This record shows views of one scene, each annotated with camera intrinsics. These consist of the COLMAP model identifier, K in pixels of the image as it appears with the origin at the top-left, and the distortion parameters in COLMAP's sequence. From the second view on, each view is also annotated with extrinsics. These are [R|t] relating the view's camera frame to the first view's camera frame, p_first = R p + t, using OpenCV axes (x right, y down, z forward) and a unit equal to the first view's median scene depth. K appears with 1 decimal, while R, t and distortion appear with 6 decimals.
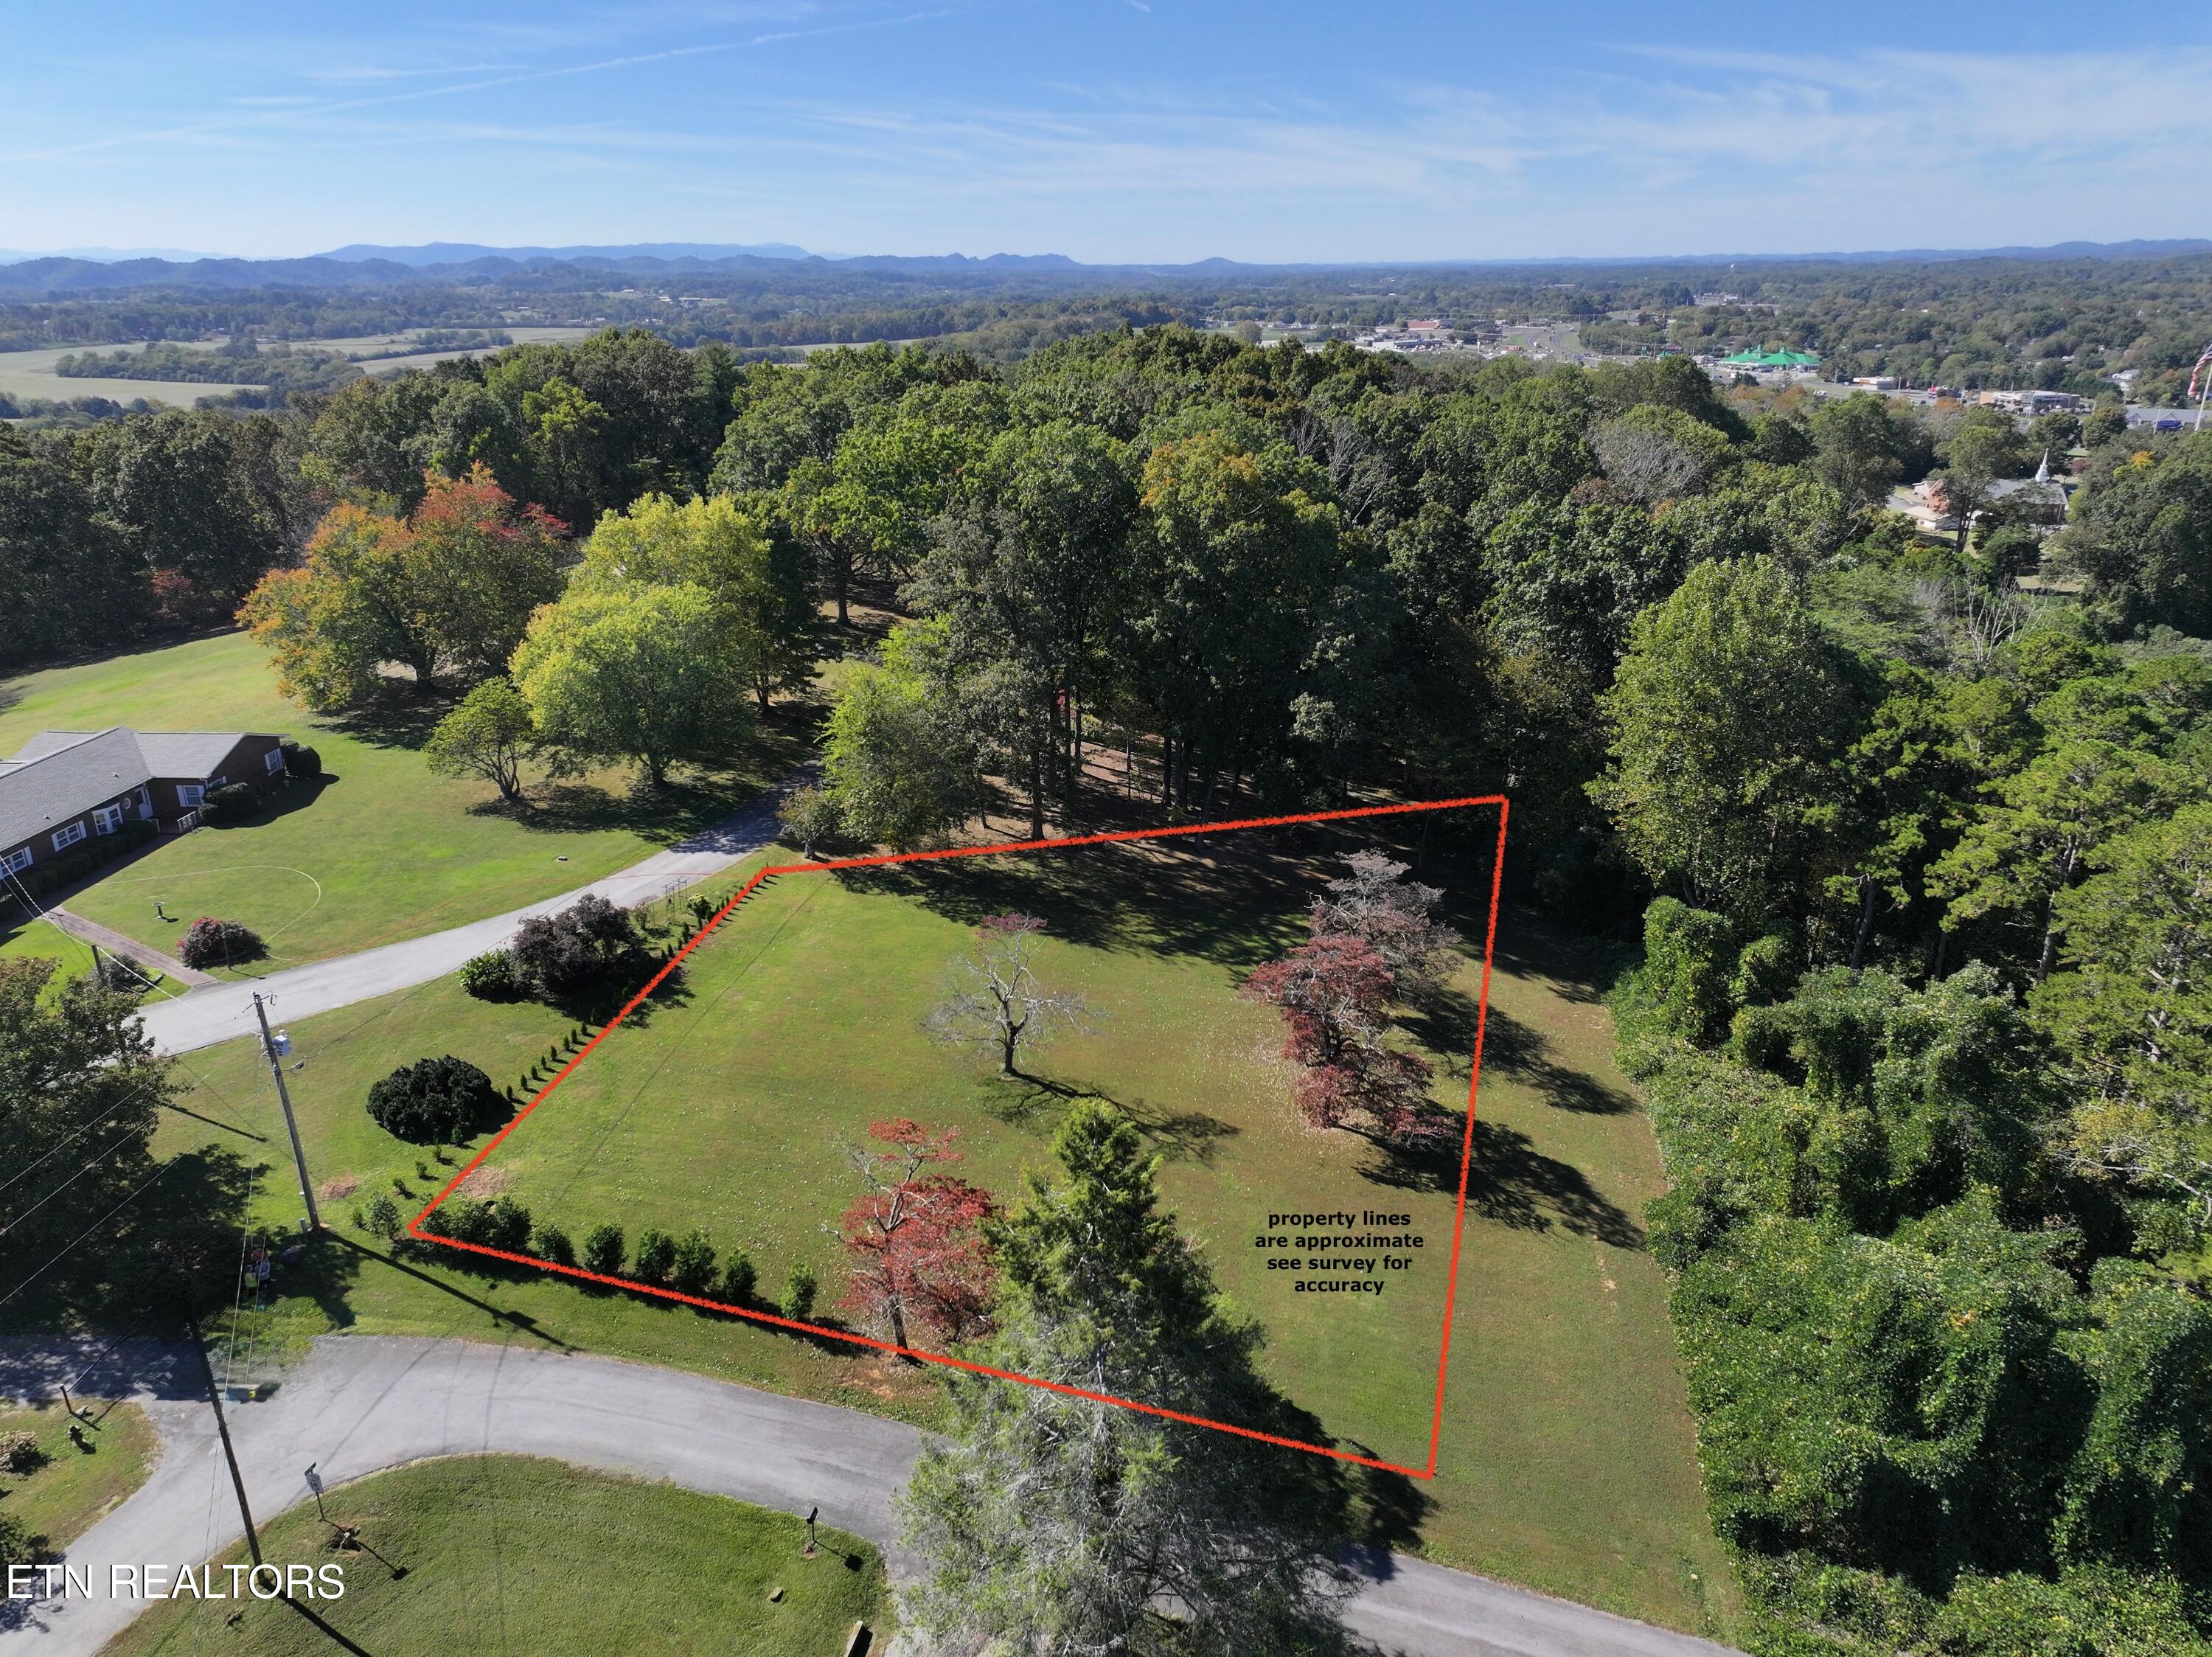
lens RADIAL K [[1557.0, 0, 1106.0], [0, 1557.0, 828.5], [0, 0, 1]] dist [-0.003776, 0.024392]
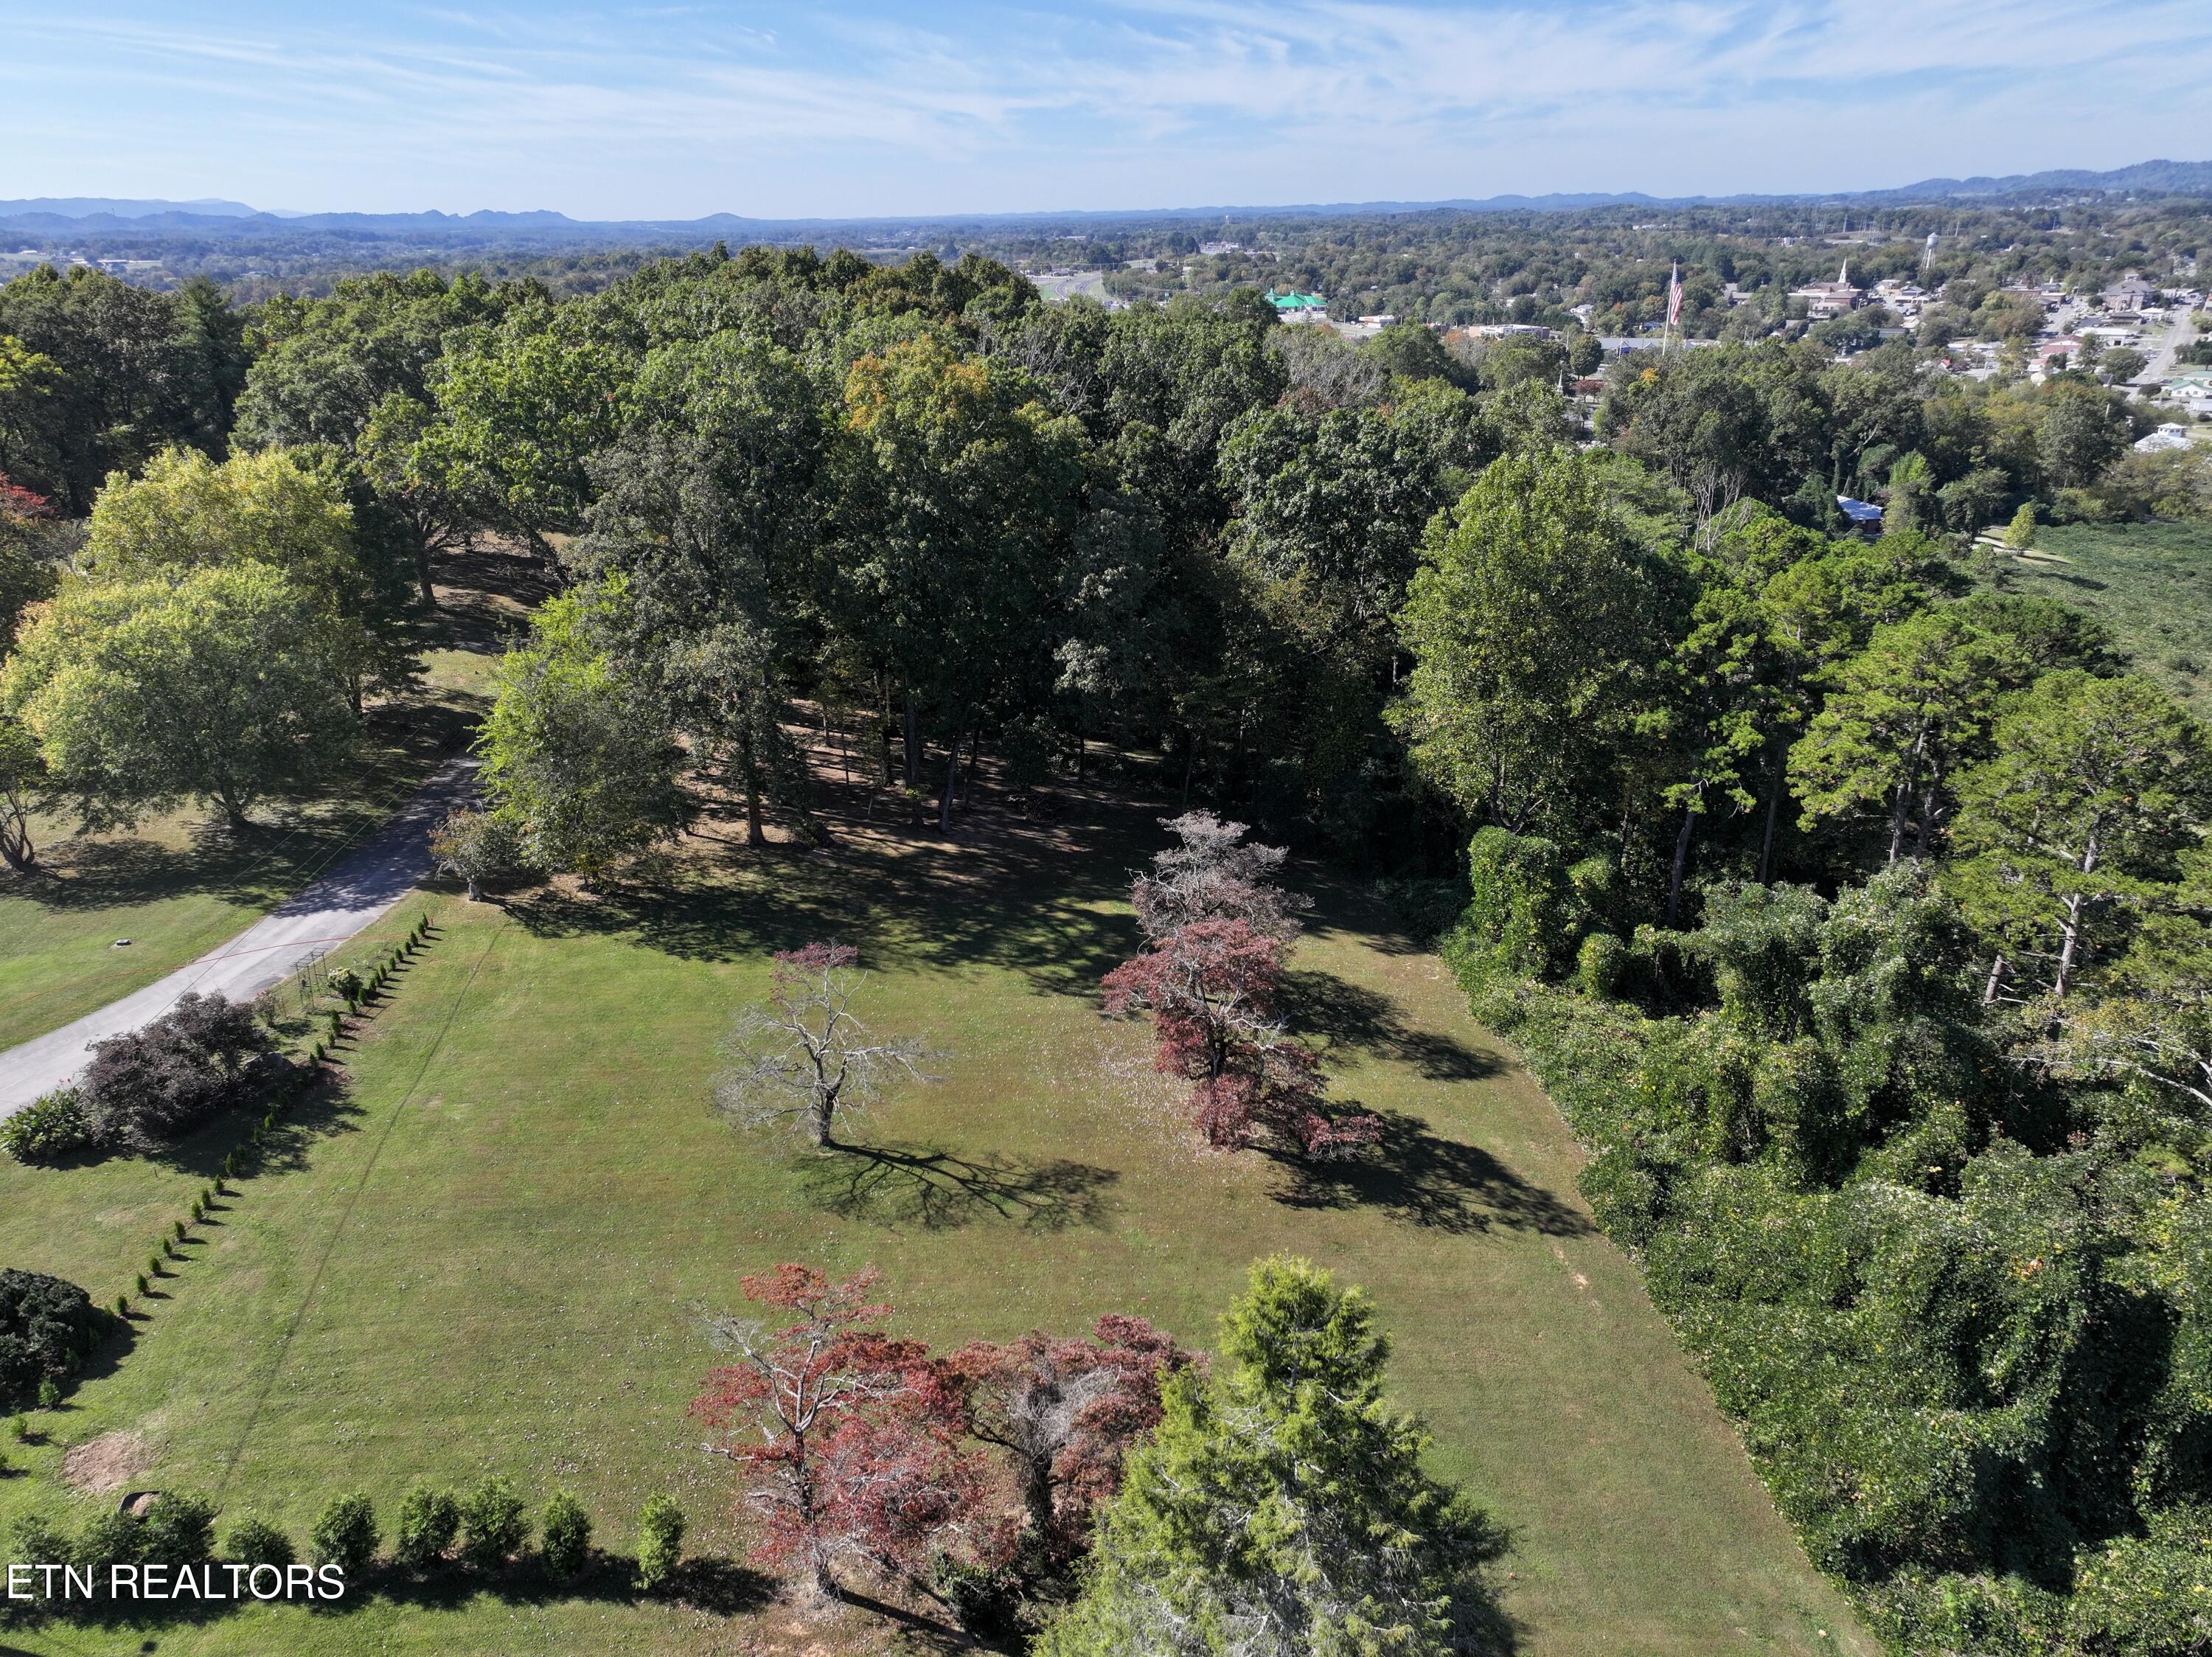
lens RADIAL K [[1557.0, 0, 1106.0], [0, 1557.0, 828.5], [0, 0, 1]] dist [-0.003776, 0.024392]
pose [[0.957562, -0.112571, 0.265334, -0.093858], [0.105896, 0.993597, 0.039378, -0.014305], [-0.268068, -0.009609, 0.963352, 0.165550]]
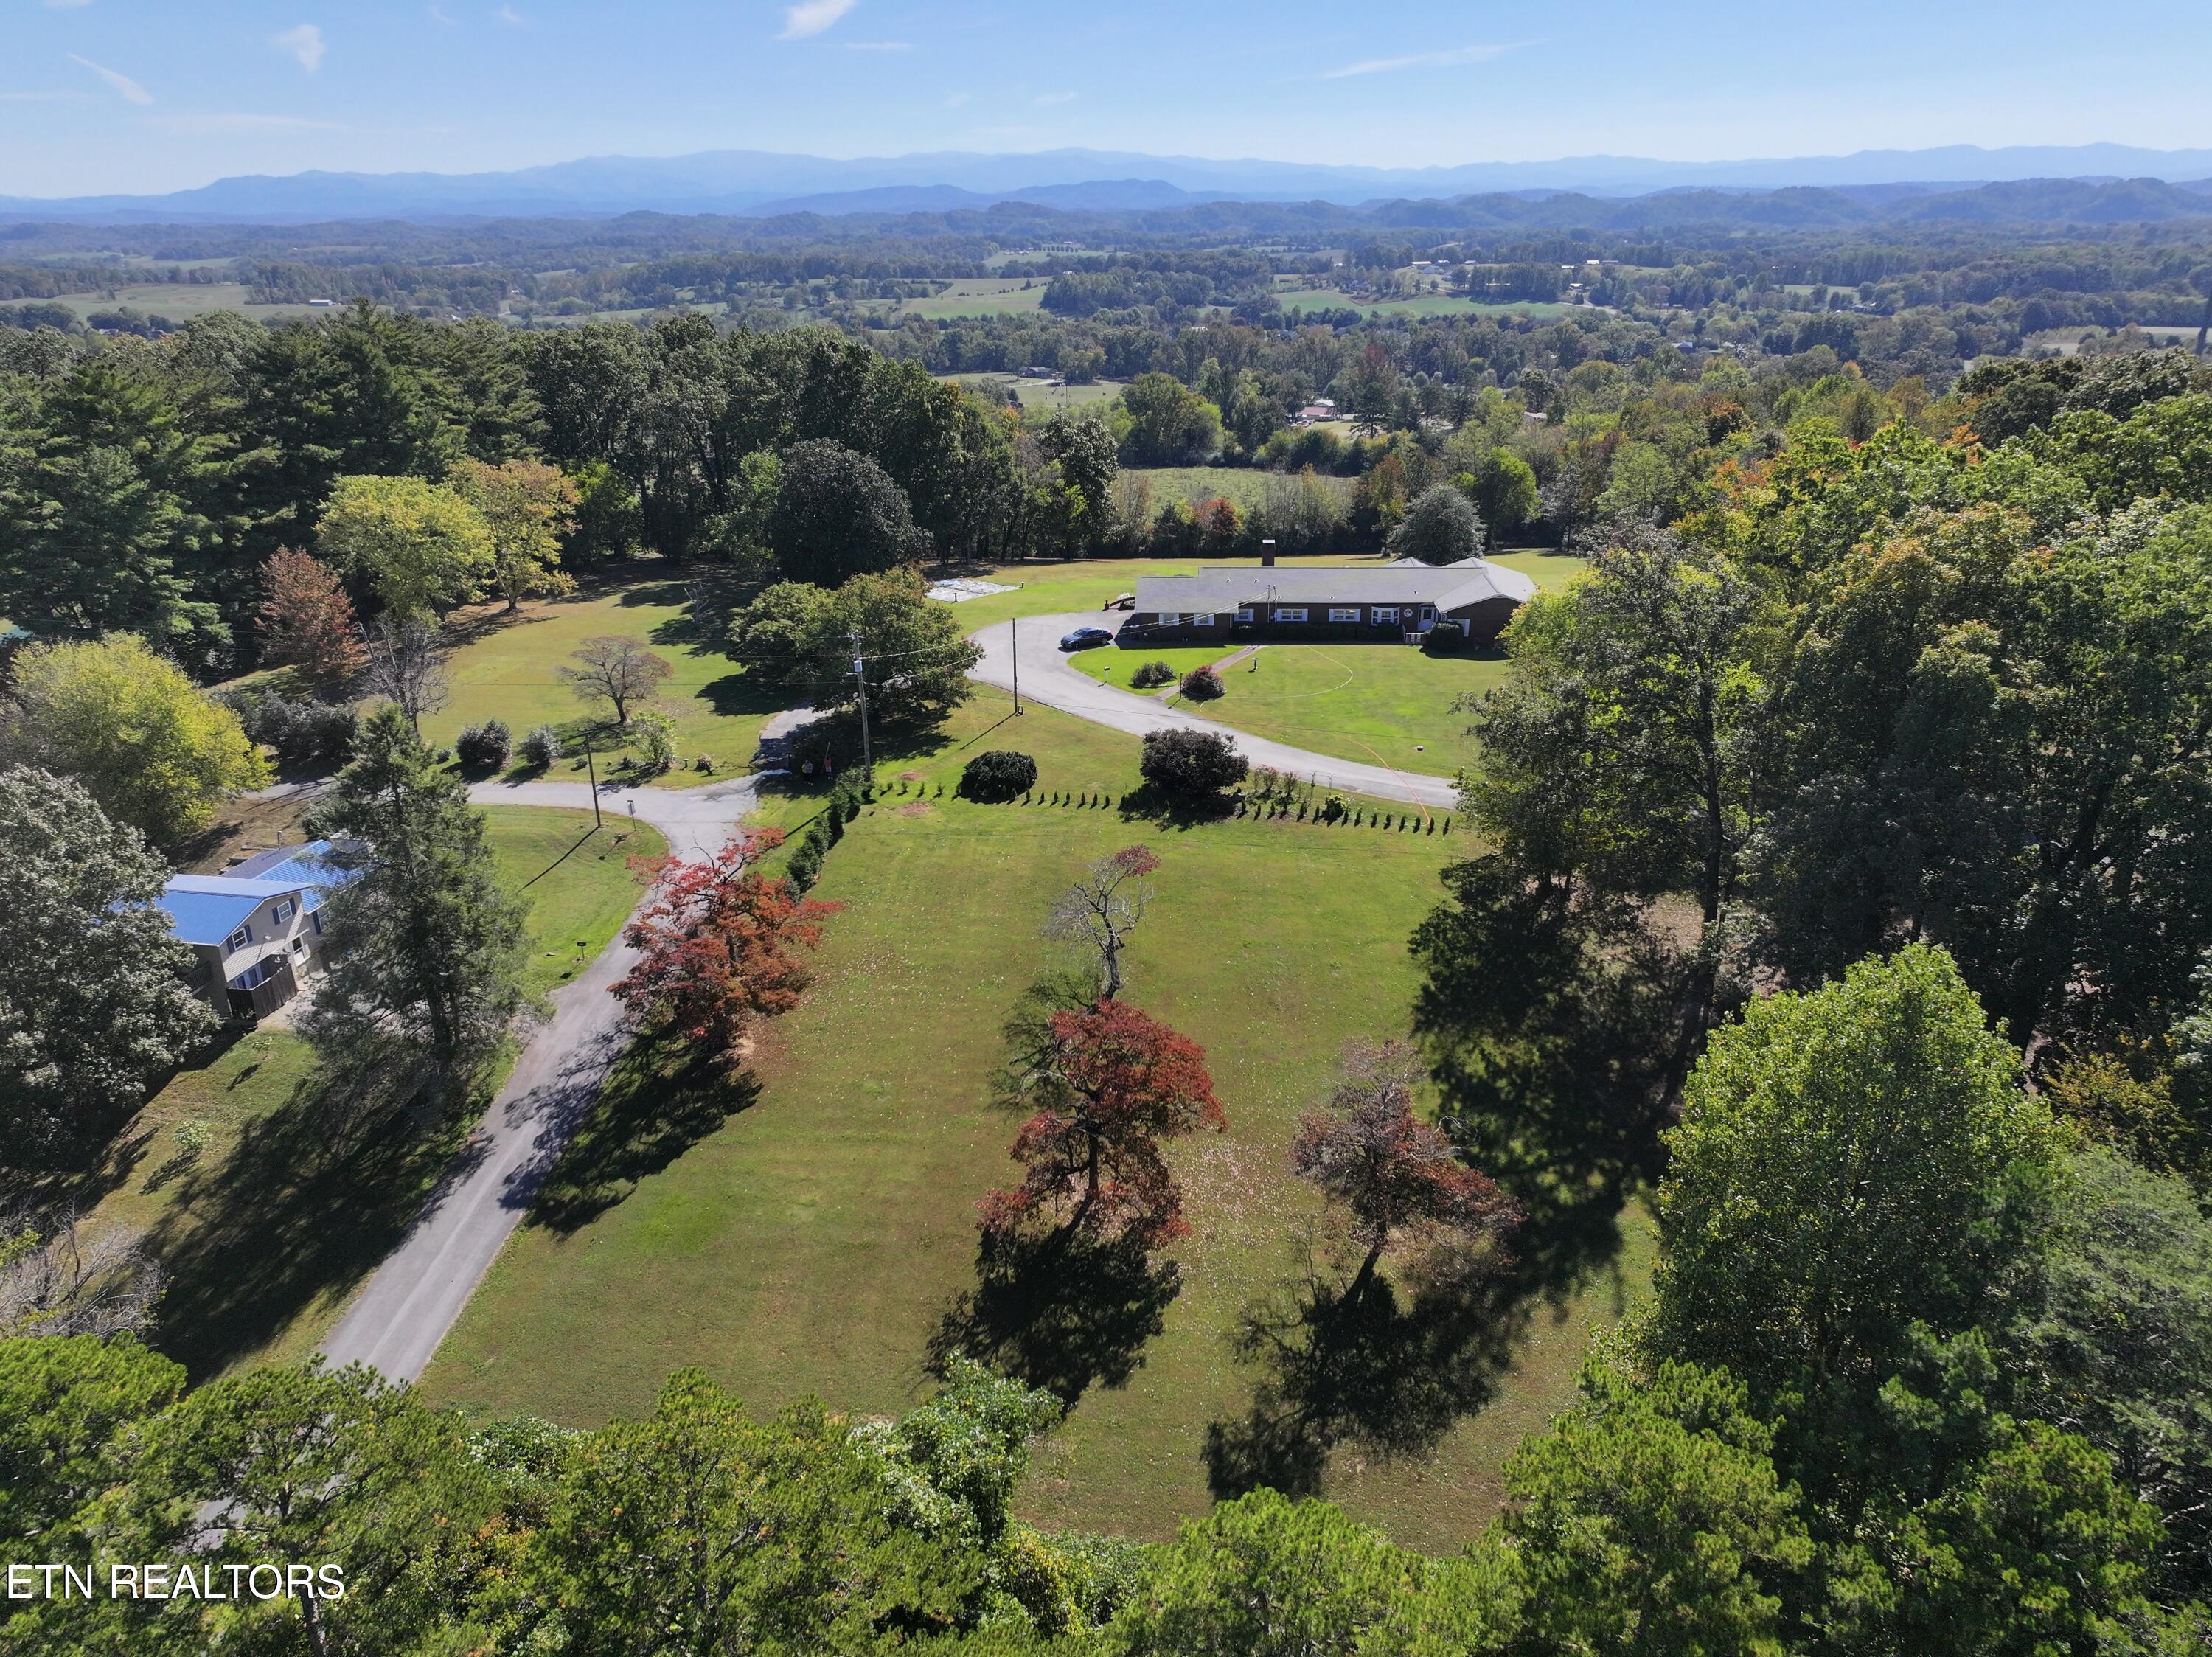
lens RADIAL K [[1557.0, 0, 1106.0], [0, 1557.0, 828.5], [0, 0, 1]] dist [-0.003776, 0.024392]
pose [[0.008017, 0.382712, -0.923833, 0.713523], [-0.332785, 0.872222, 0.358444, -0.258477], [0.942968, 0.304564, 0.134354, 0.651520]]
